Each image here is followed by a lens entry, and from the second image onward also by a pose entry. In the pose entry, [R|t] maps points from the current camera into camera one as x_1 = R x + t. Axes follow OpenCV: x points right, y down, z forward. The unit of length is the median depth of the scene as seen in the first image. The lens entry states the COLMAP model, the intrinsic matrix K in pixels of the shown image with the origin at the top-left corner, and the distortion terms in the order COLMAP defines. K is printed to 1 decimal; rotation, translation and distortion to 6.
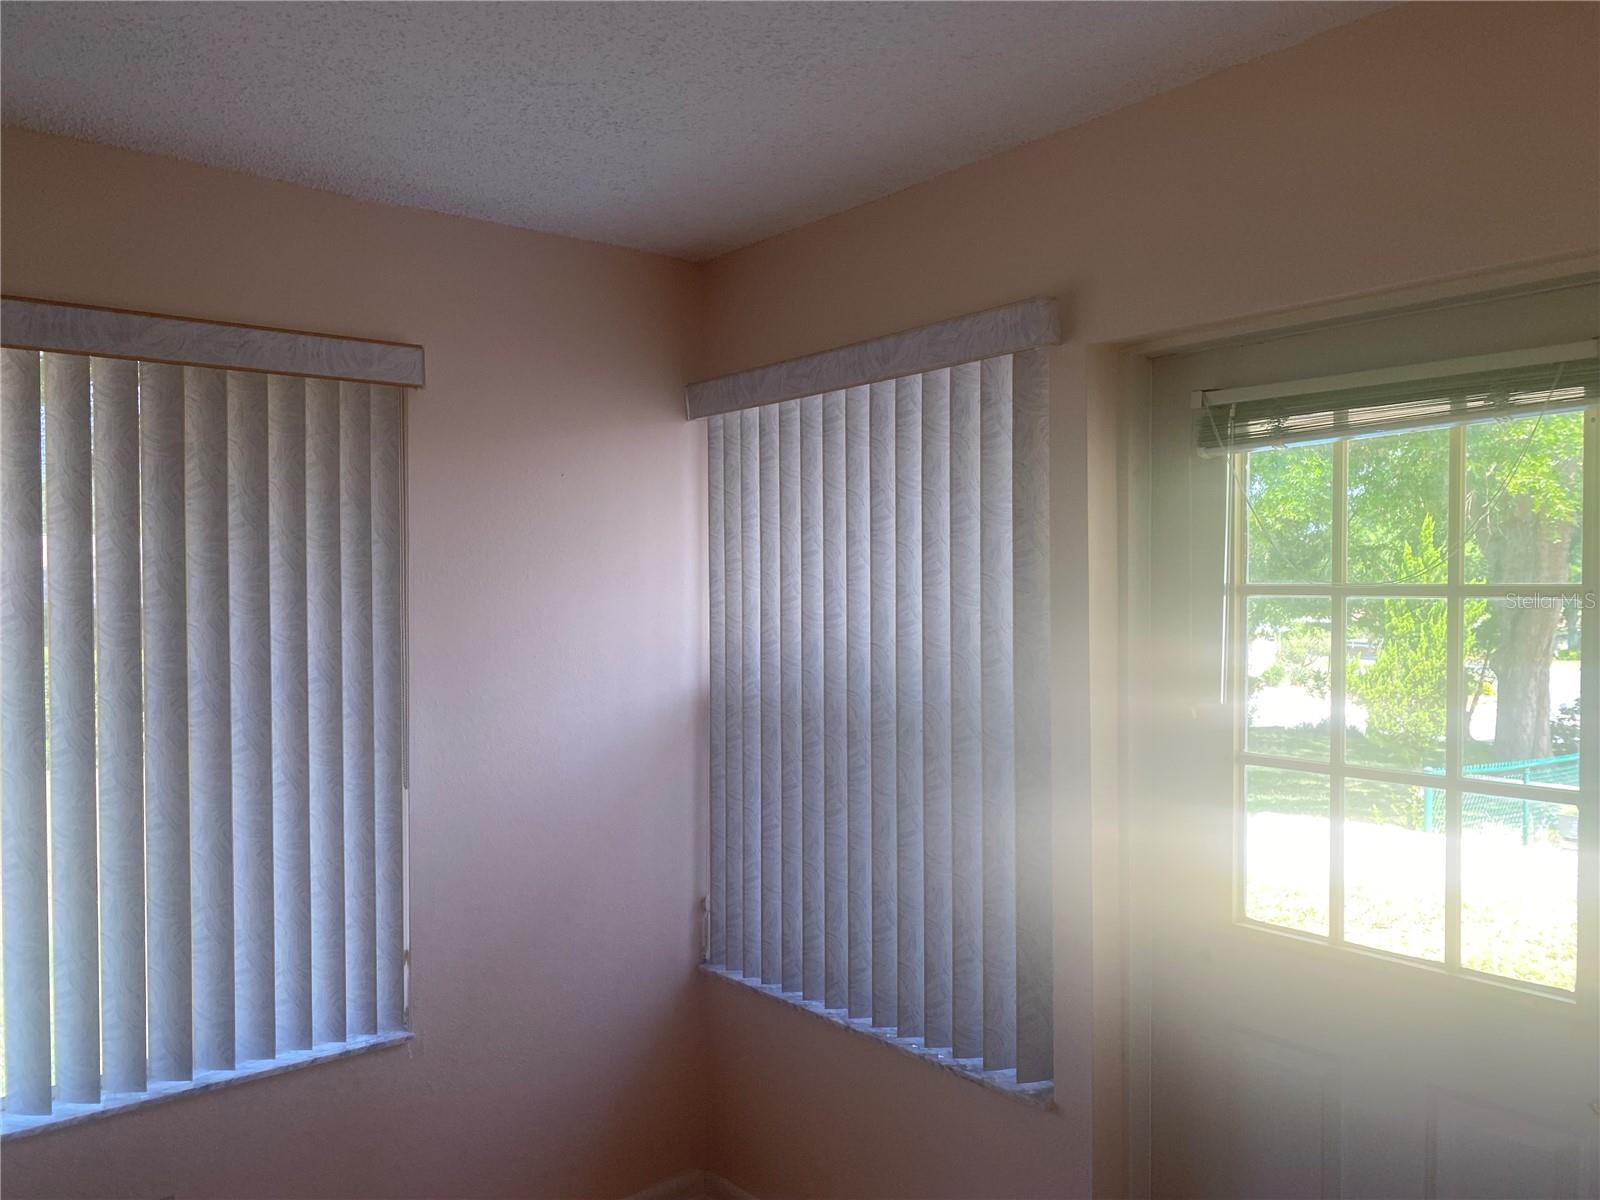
lens RADIAL K [[1204.0, 0, 791.3], [0, 1204.0, 605.3], [0, 0, 1]] dist [0.034236, -0.041134]
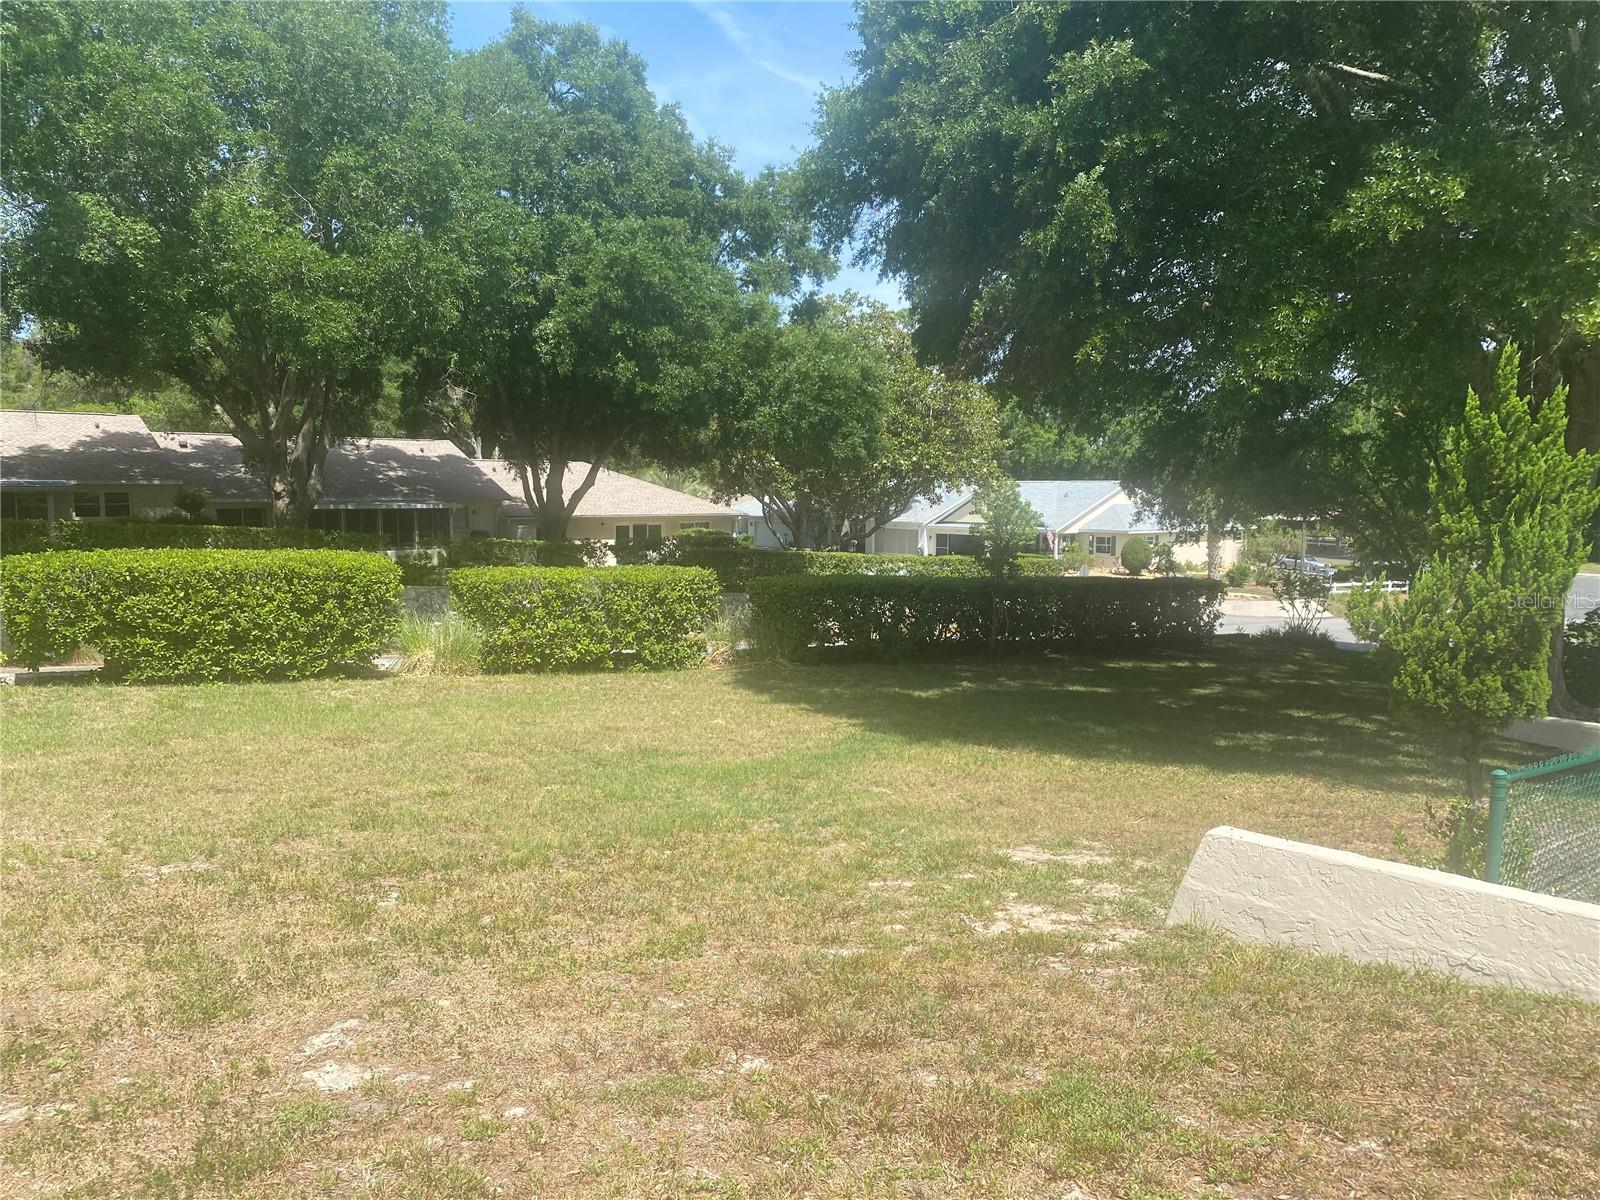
lens RADIAL K [[1204.0, 0, 808.5], [0, 1204.0, 599.2], [0, 0, 1]] dist [0.034236, -0.041134]
pose [[0.999275, 0.007387, 0.037338, 0.160290], [-0.010469, 0.996492, 0.083033, 0.005560], [-0.036593, -0.083364, 0.995847, 0.410409]]
